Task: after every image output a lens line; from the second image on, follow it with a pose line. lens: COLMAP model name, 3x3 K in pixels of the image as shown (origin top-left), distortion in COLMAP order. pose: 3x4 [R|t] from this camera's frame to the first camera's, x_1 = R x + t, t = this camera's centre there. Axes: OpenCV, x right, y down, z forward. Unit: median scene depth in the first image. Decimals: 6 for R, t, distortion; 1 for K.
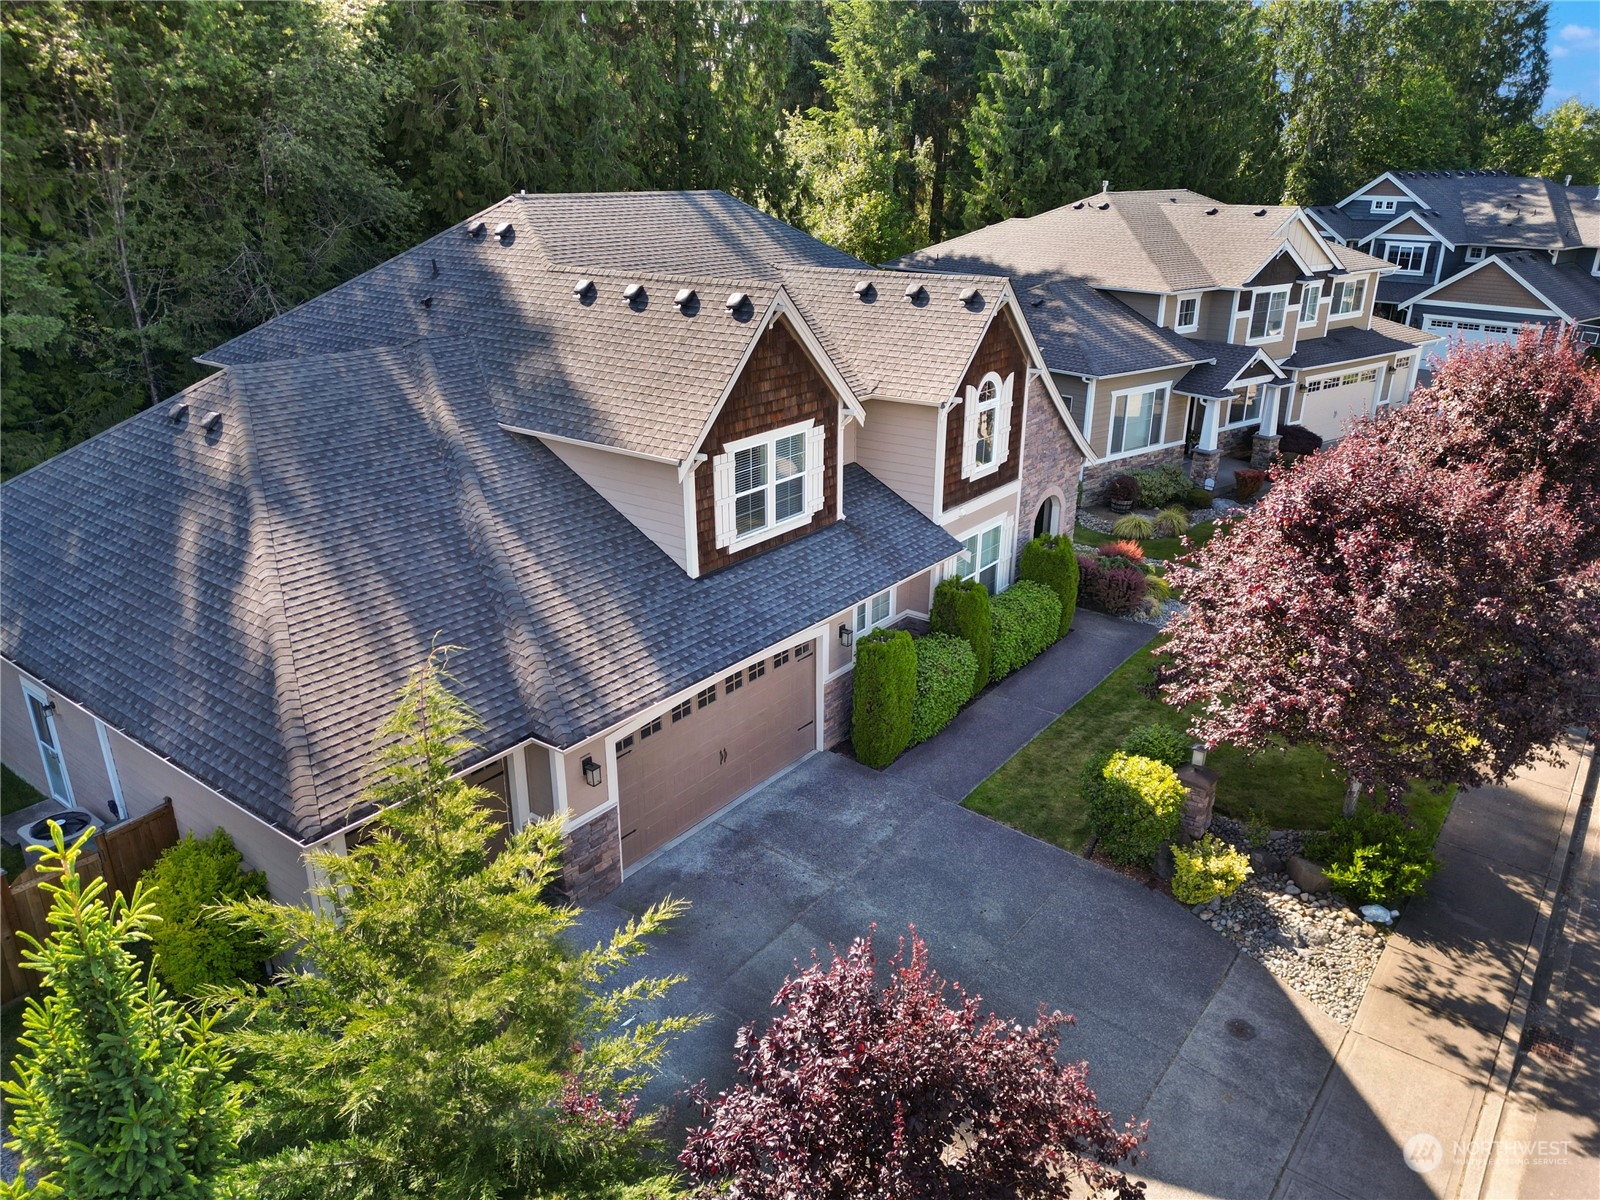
lens RADIAL K [[1132.4, 0, 799.1], [0, 1132.4, 598.5], [0, 0, 1]] dist [0.059268, -0.004601]
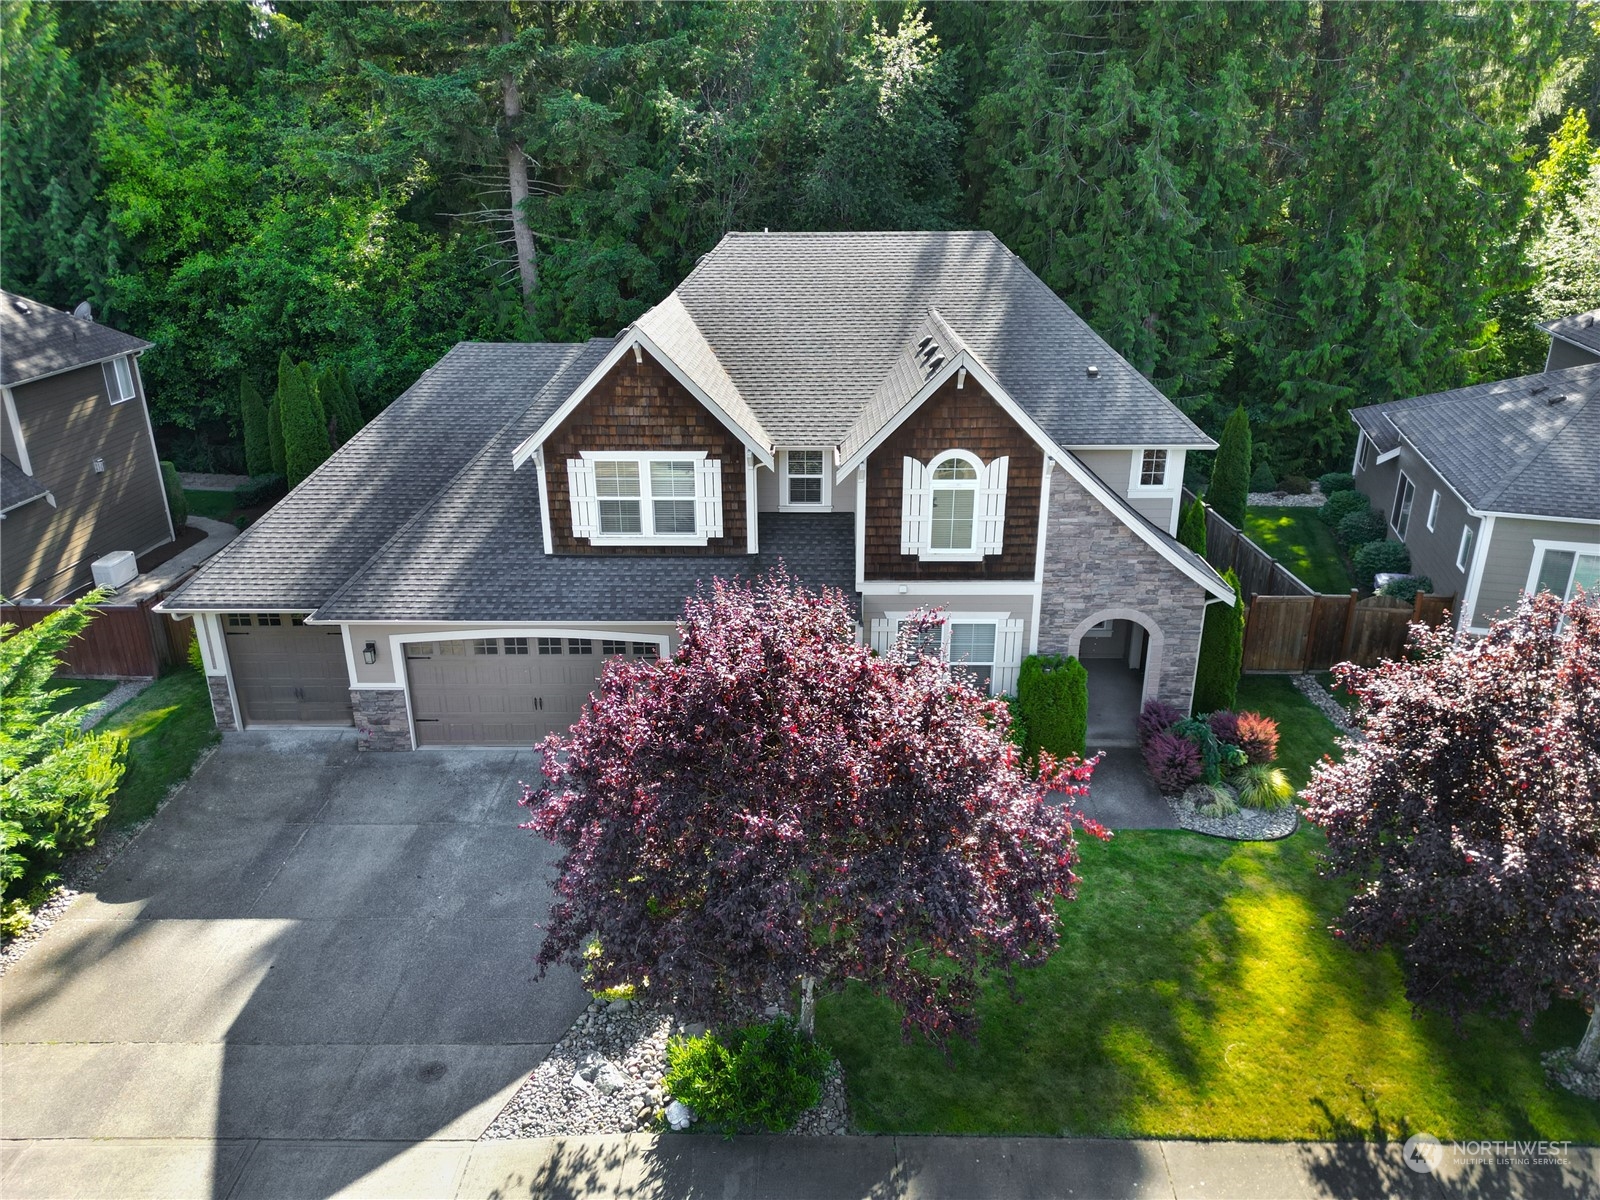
lens RADIAL K [[1132.4, 0, 802.5], [0, 1132.4, 602.0], [0, 0, 1]] dist [0.059268, -0.004601]
pose [[0.594515, 0.285704, -0.751615, 0.928697], [-0.285202, 0.948897, 0.135104, -0.196272], [0.751805, 0.134041, 0.645618, 0.394146]]
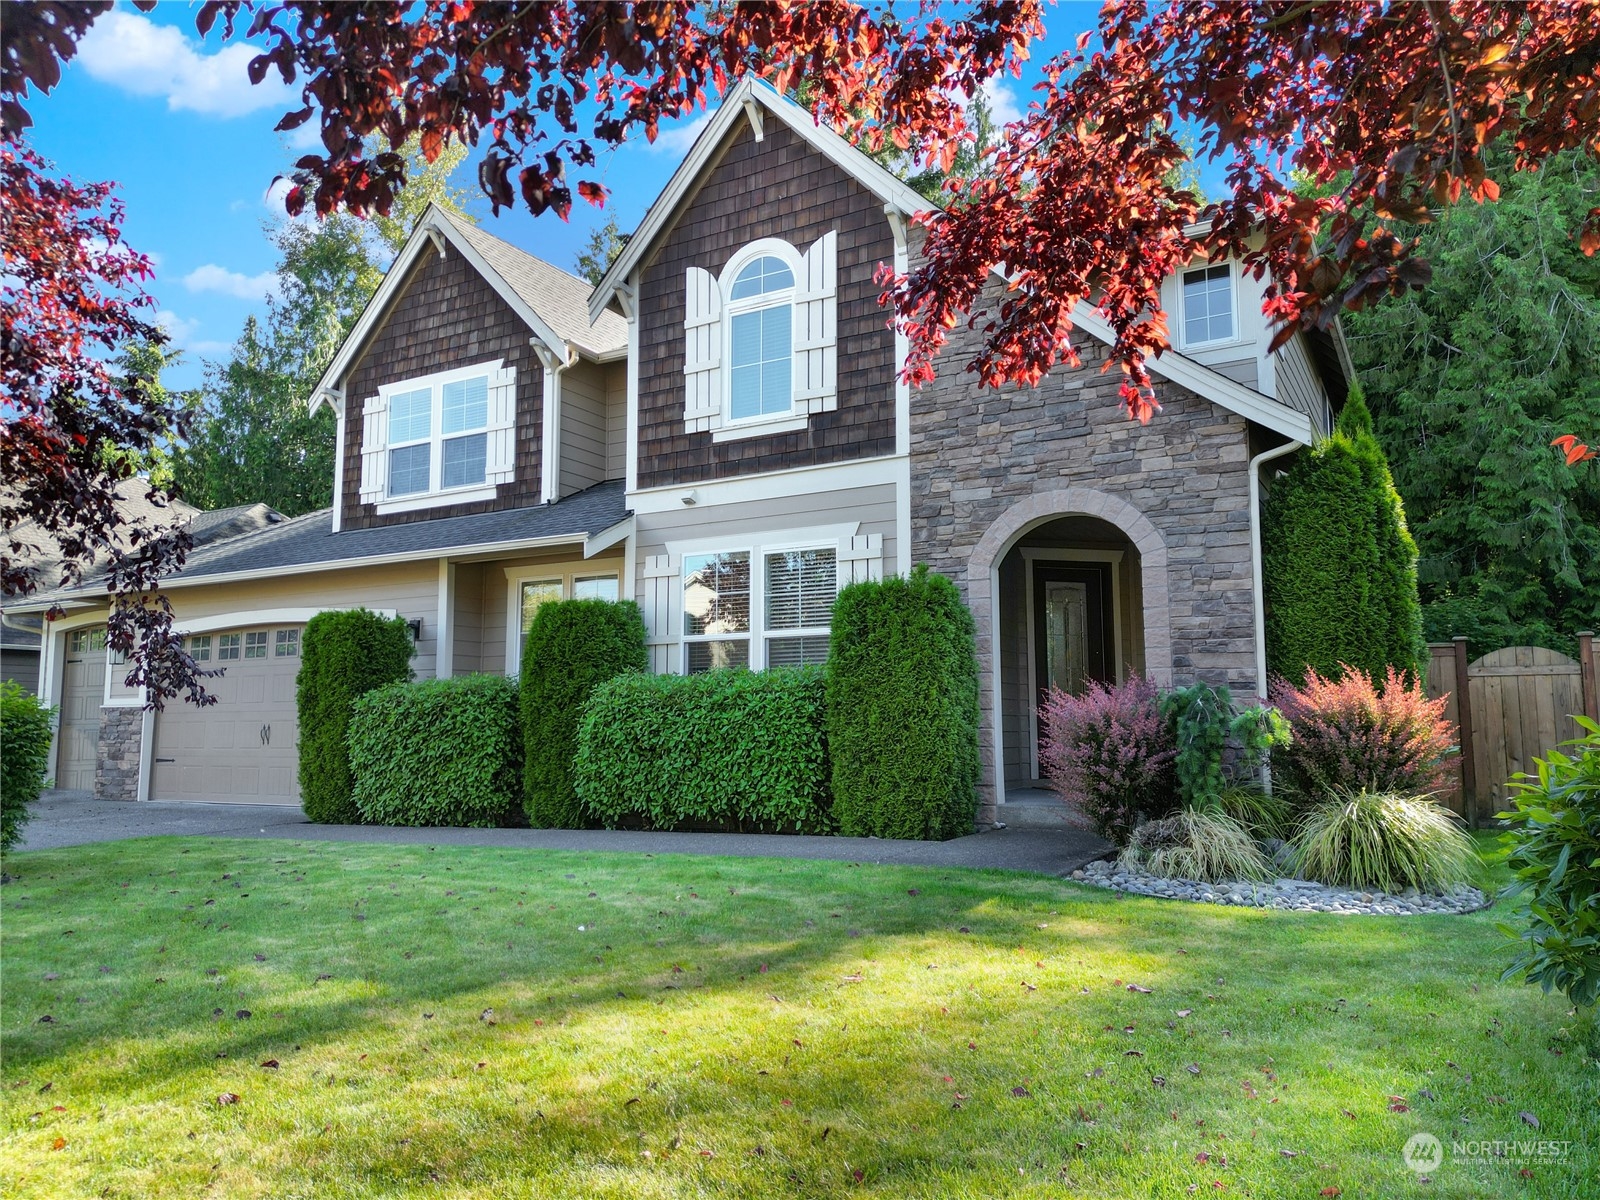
lens RADIAL K [[1132.4, 0, 792.4], [0, 1132.4, 608.9], [0, 0, 1]] dist [0.059268, -0.004601]
pose [[0.136351, -0.108349, -0.984718, 0.783263], [-0.356325, 0.922113, -0.150800, 0.042881], [0.924360, 0.371441, 0.087123, 1.186835]]
